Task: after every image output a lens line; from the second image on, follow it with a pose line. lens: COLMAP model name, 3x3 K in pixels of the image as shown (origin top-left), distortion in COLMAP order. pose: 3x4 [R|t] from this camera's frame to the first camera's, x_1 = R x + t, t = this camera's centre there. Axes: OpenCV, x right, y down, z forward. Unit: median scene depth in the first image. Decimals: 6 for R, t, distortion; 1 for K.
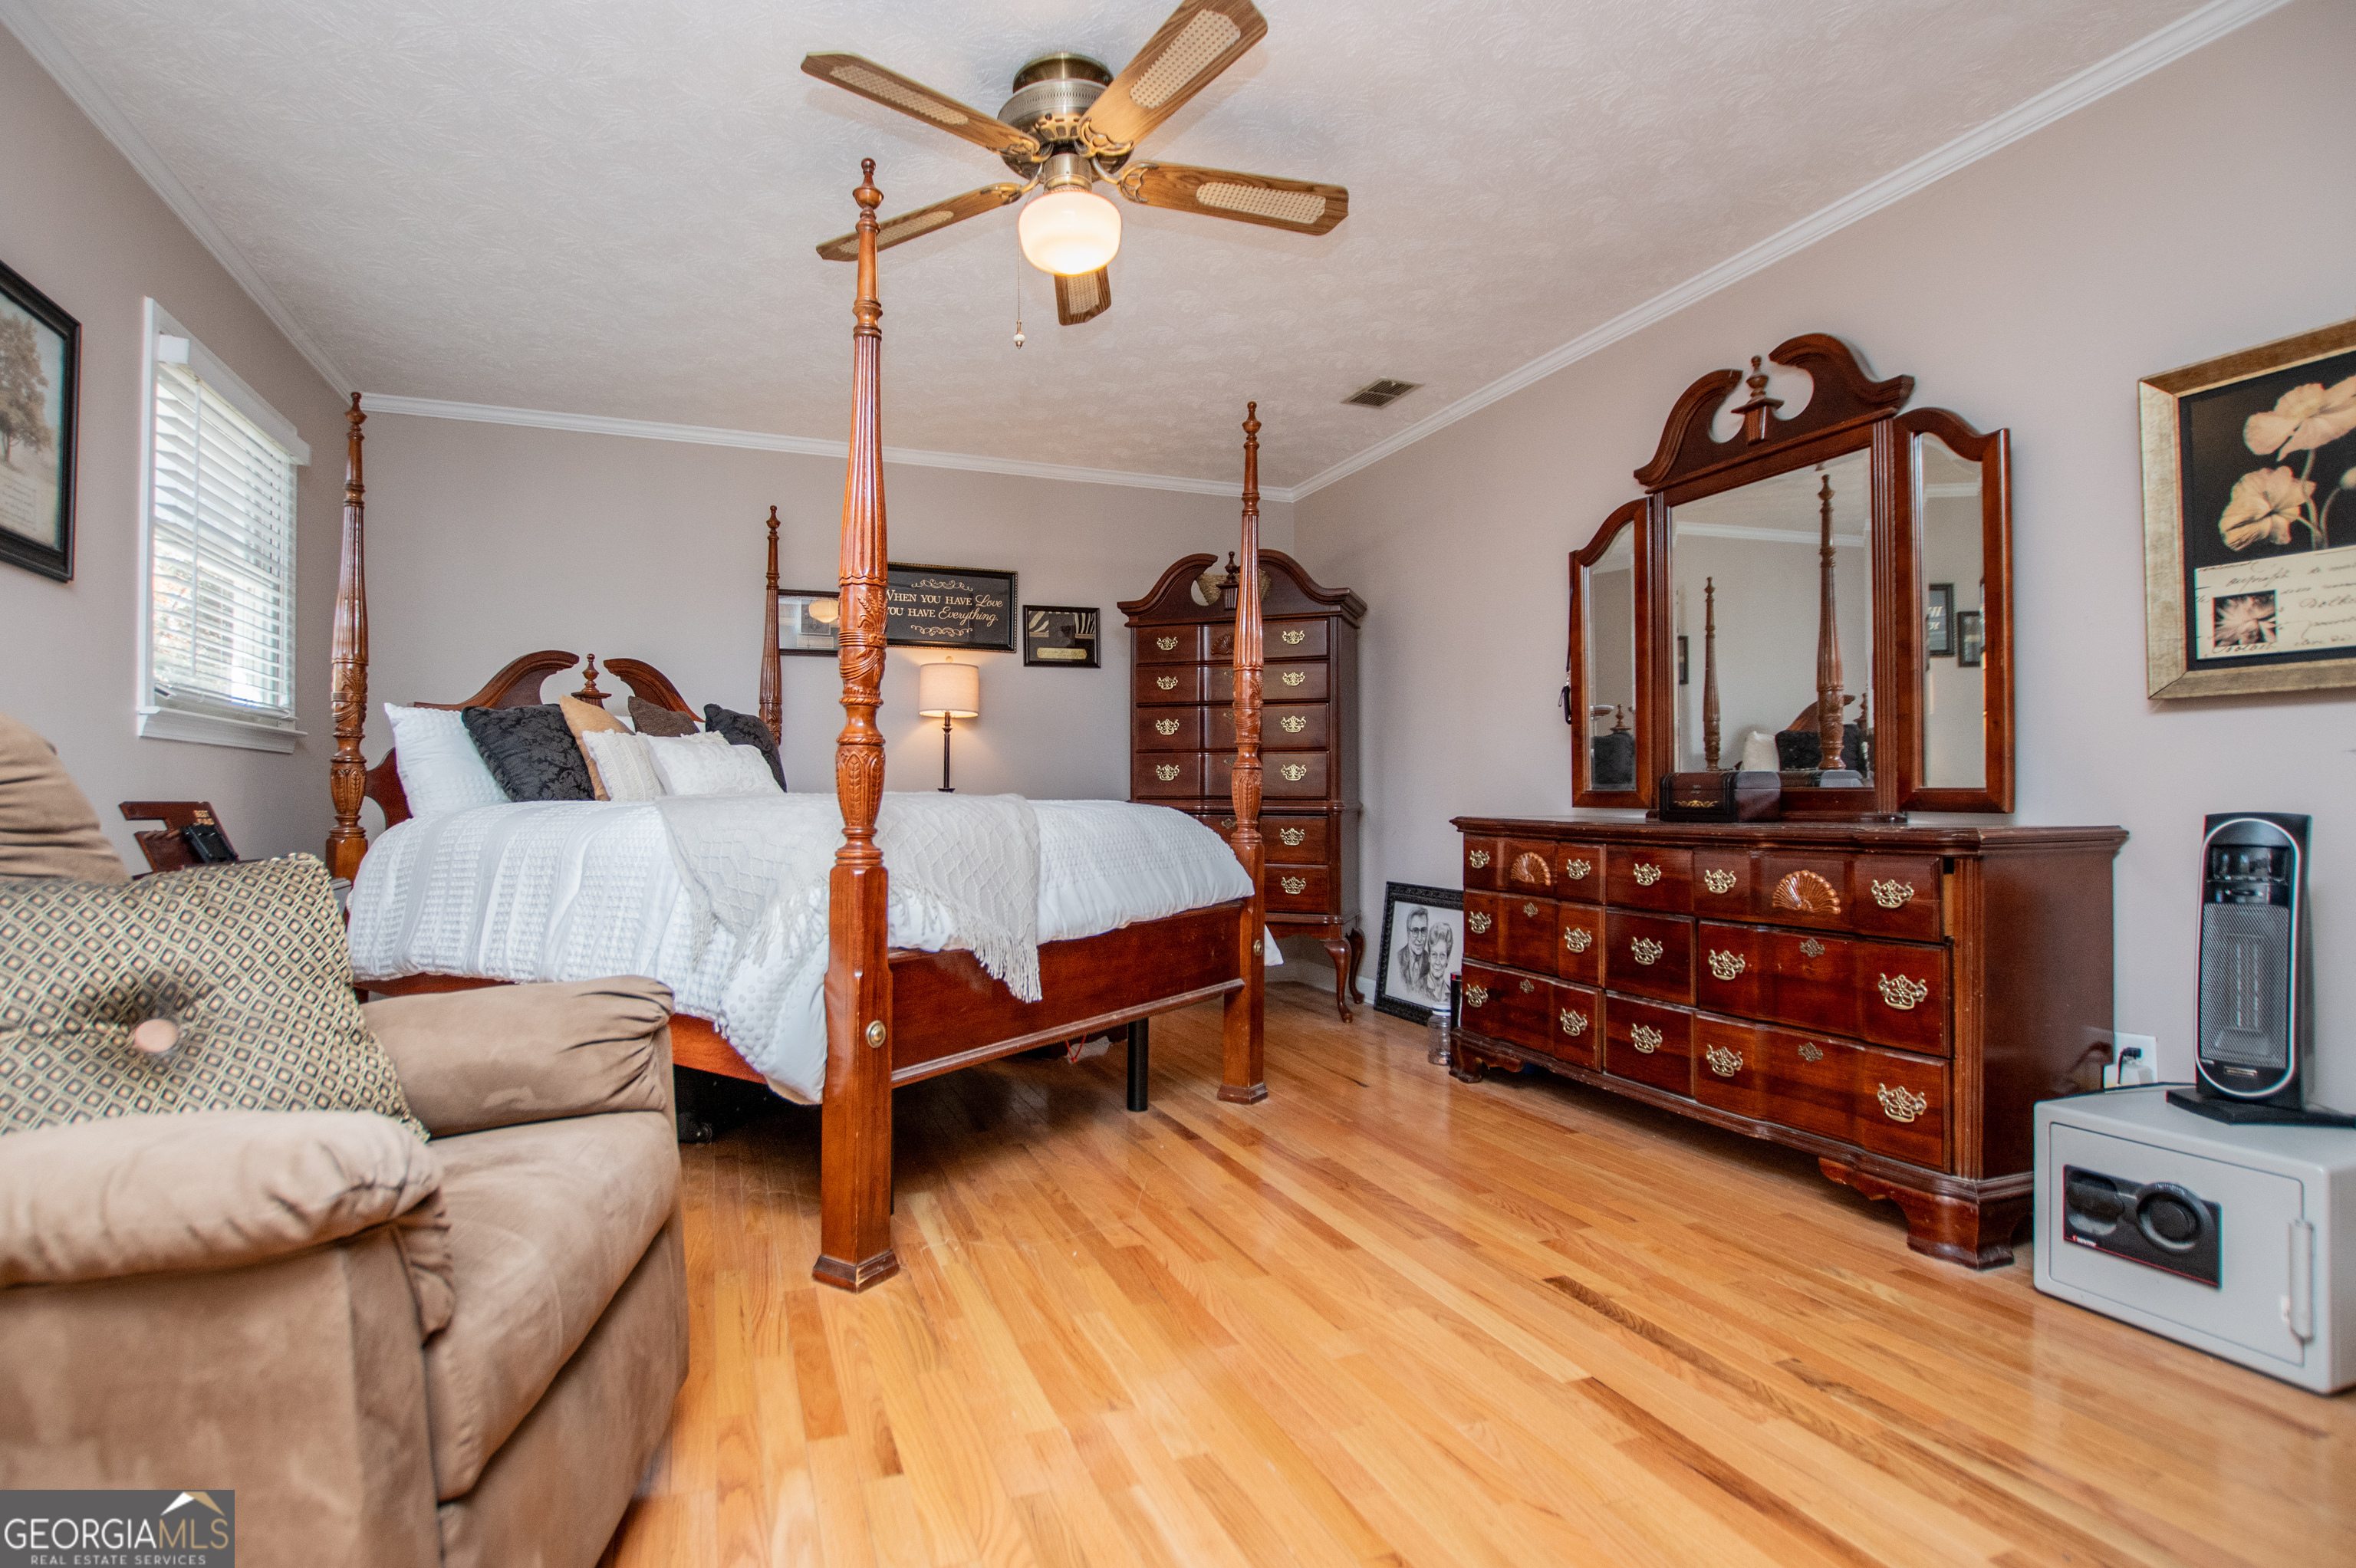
lens RADIAL K [[1133.5, 0, 1180.6], [0, 1133.5, 783.4], [0, 0, 1]] dist [-0.022869, 0.000305]
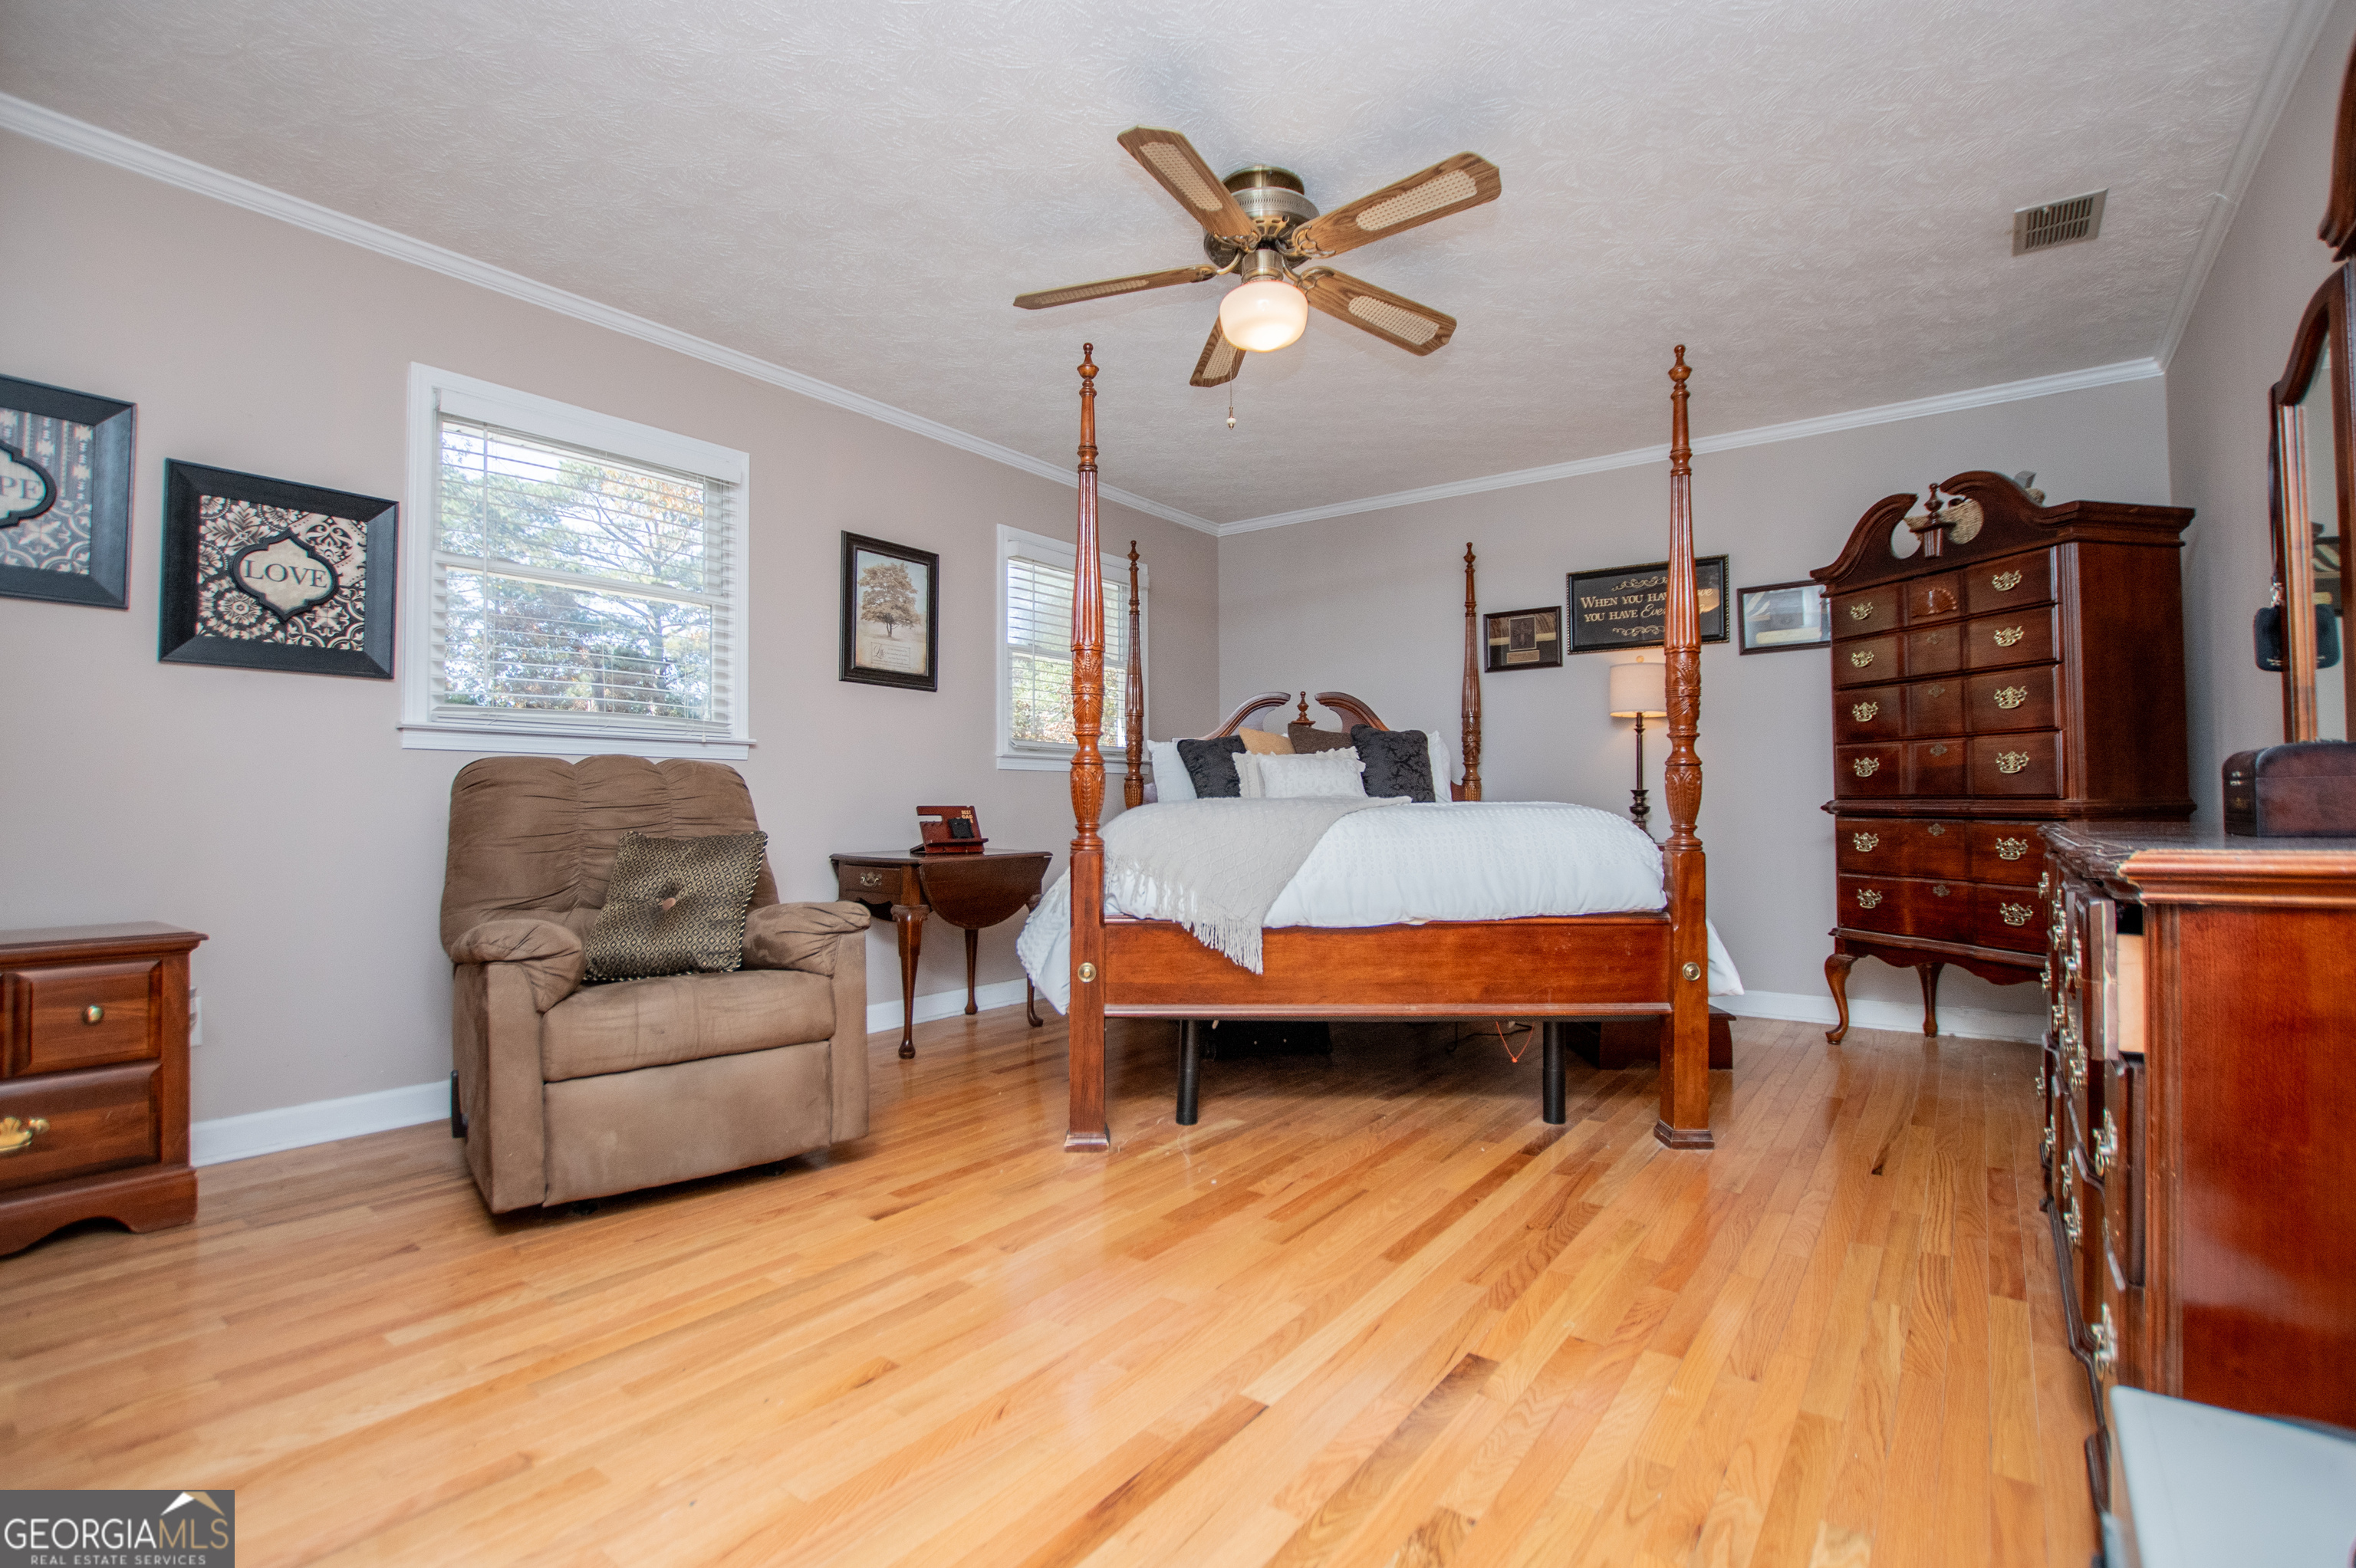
lens RADIAL K [[1133.5, 0, 1237.2], [0, 1133.5, 780.5], [0, 0, 1]] dist [-0.022869, 0.000305]
pose [[0.548006, -0.018790, -0.836263, 0.834638], [0.016482, 0.999796, -0.011664, 0.004439], [0.836312, -0.007391, 0.548204, 0.327012]]
